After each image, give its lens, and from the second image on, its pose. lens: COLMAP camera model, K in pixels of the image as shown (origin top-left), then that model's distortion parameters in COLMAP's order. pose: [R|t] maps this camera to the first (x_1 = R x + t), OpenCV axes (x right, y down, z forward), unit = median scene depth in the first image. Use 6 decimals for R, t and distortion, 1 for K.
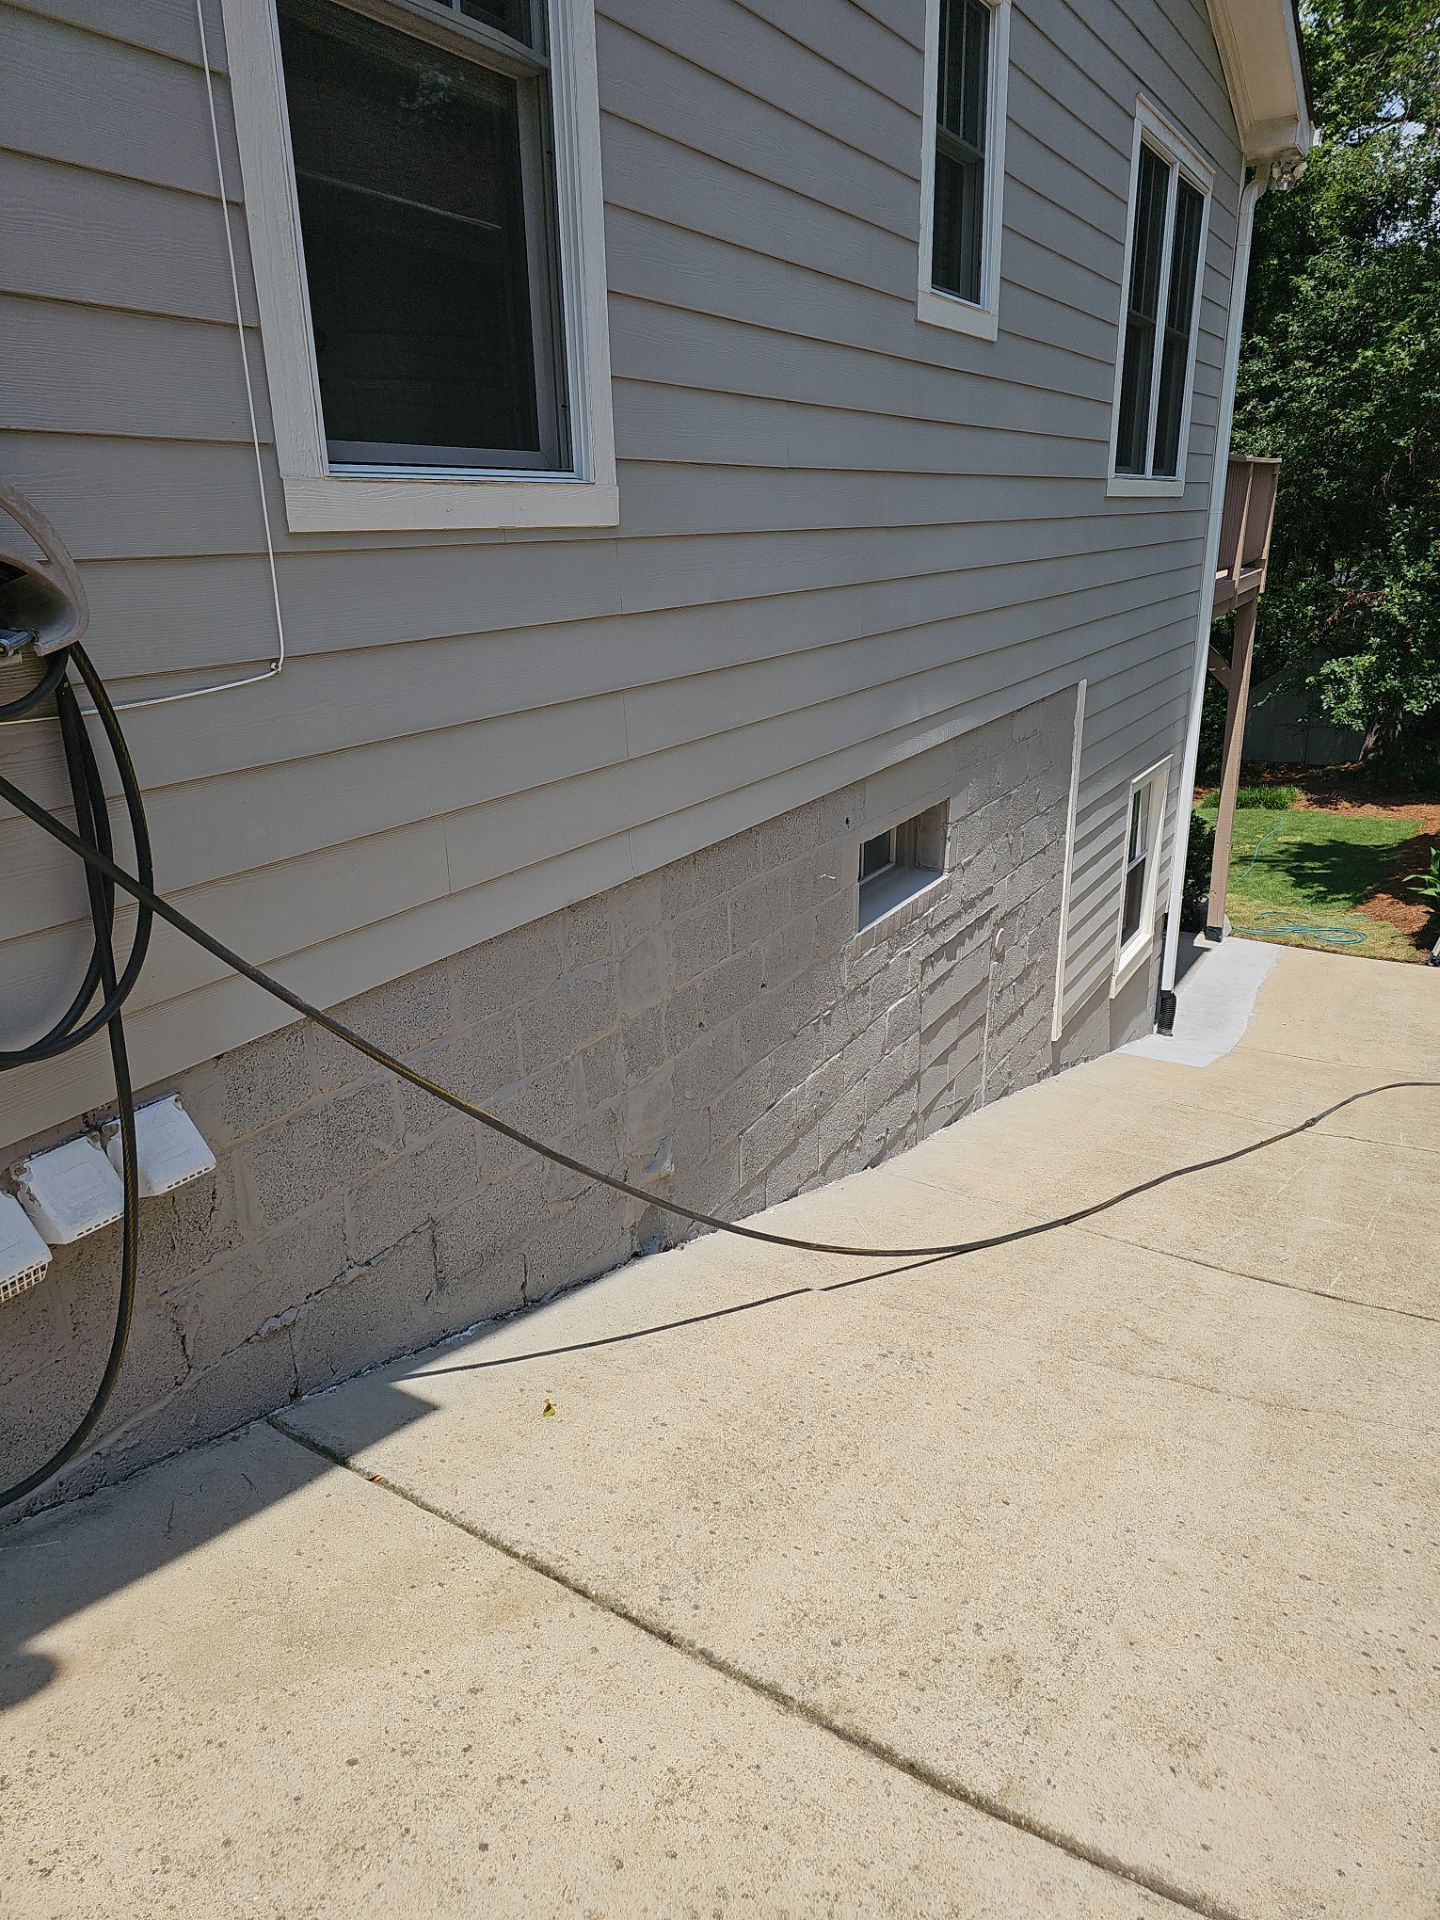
lens RADIAL K [[1200.4, 0, 747.5], [0, 1200.4, 960.2], [0, 0, 1]] dist [0.061873, -0.050009]
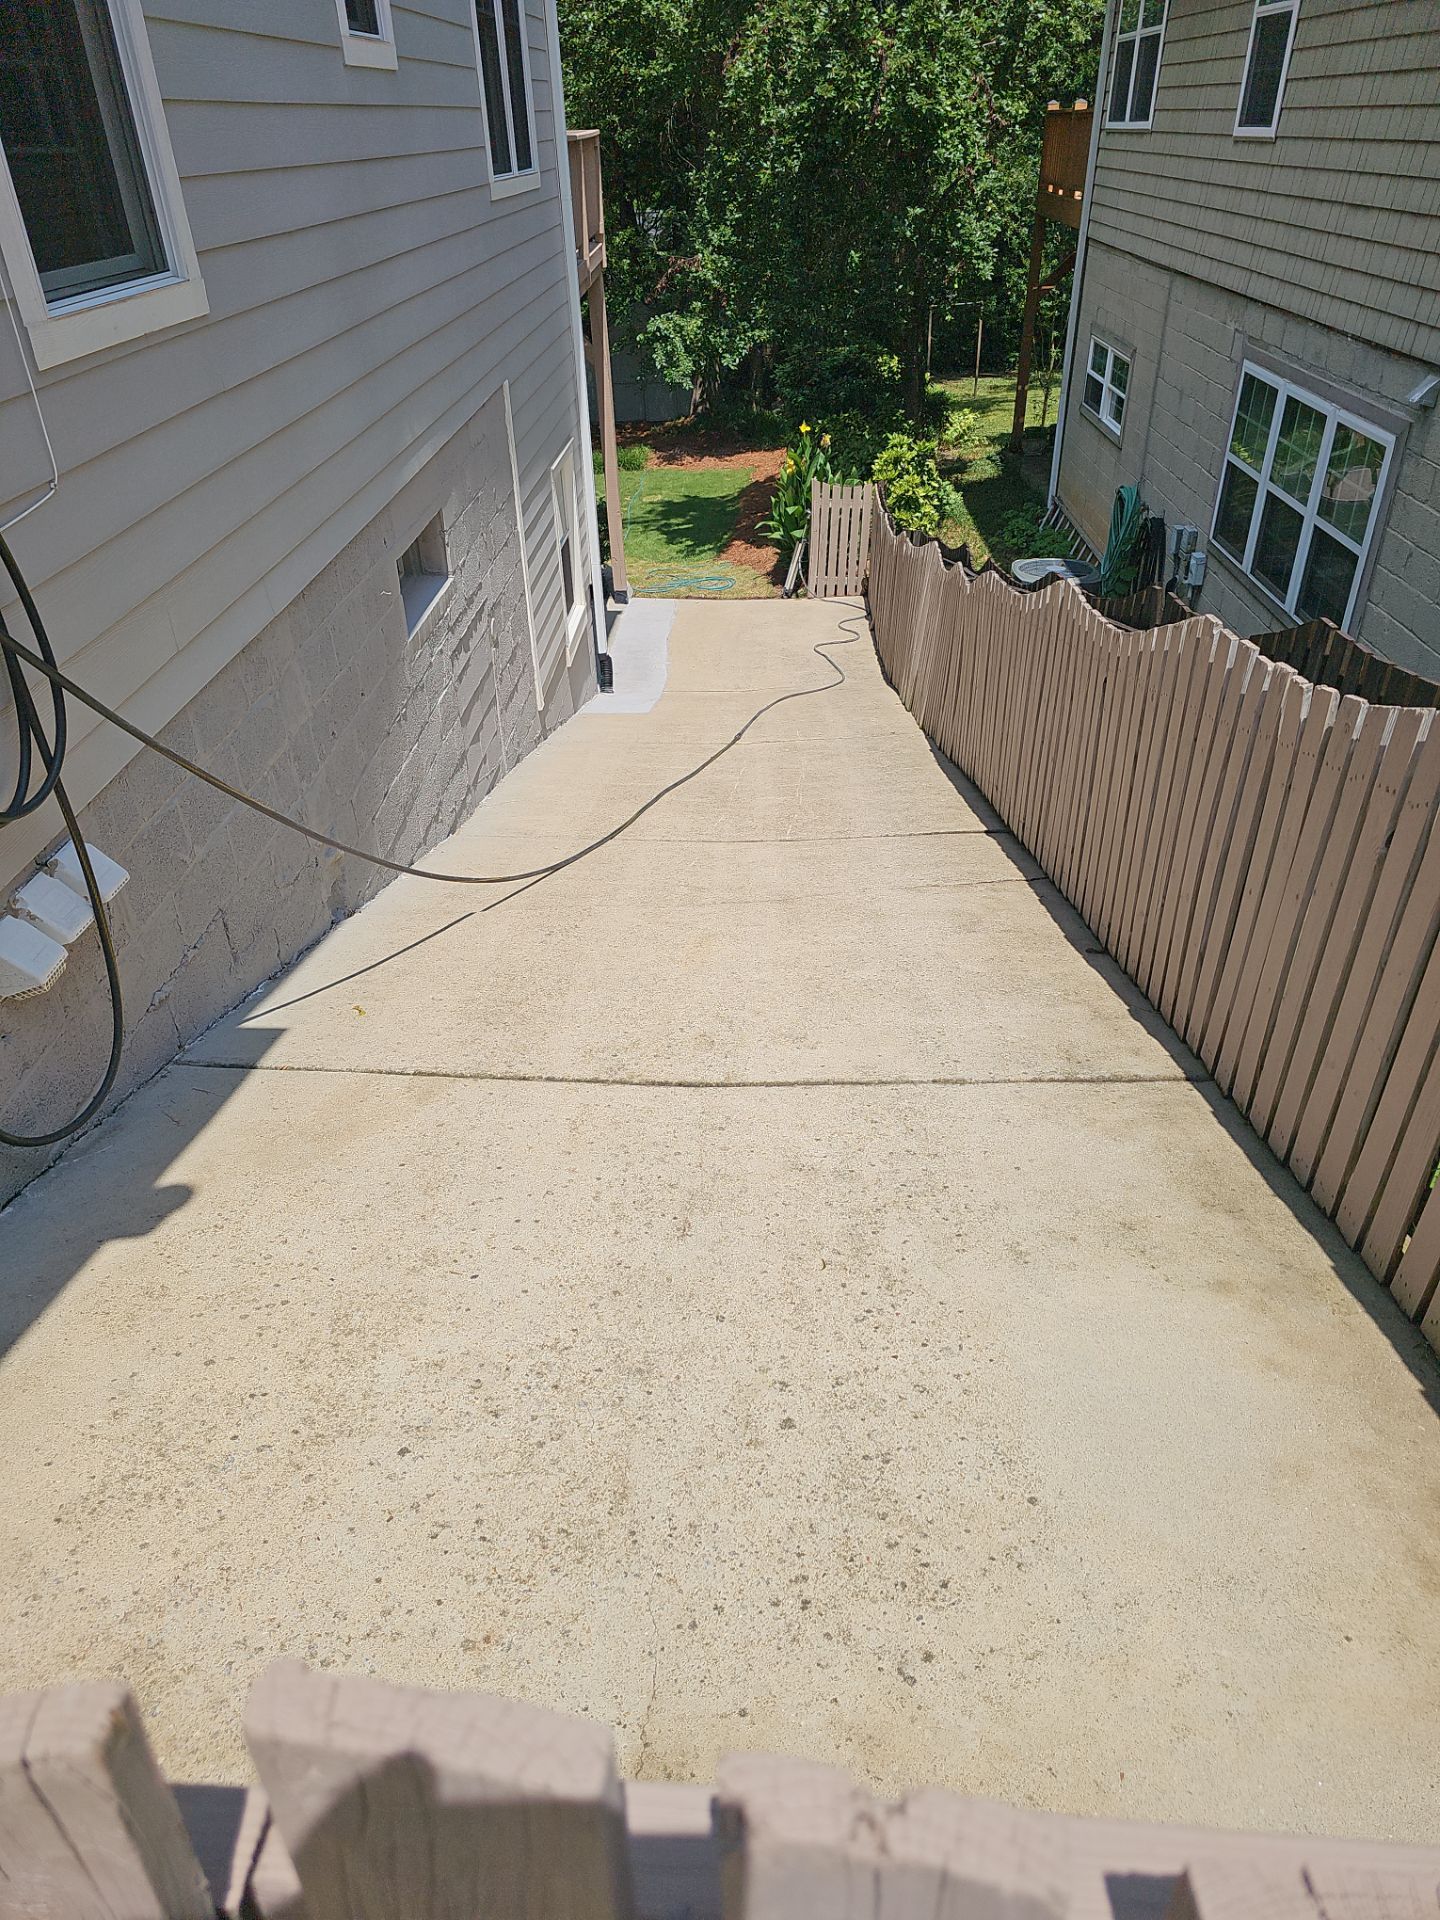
lens RADIAL K [[1260.6, 0, 720.0], [0, 1260.6, 960.0], [0, 0, 1]] dist [0.047410, -0.039597]
pose [[0.871957, -0.265320, 0.411456, -0.178745], [0.161054, 0.949095, 0.270703, -0.008262], [-0.462334, -0.169775, 0.870301, -0.213817]]
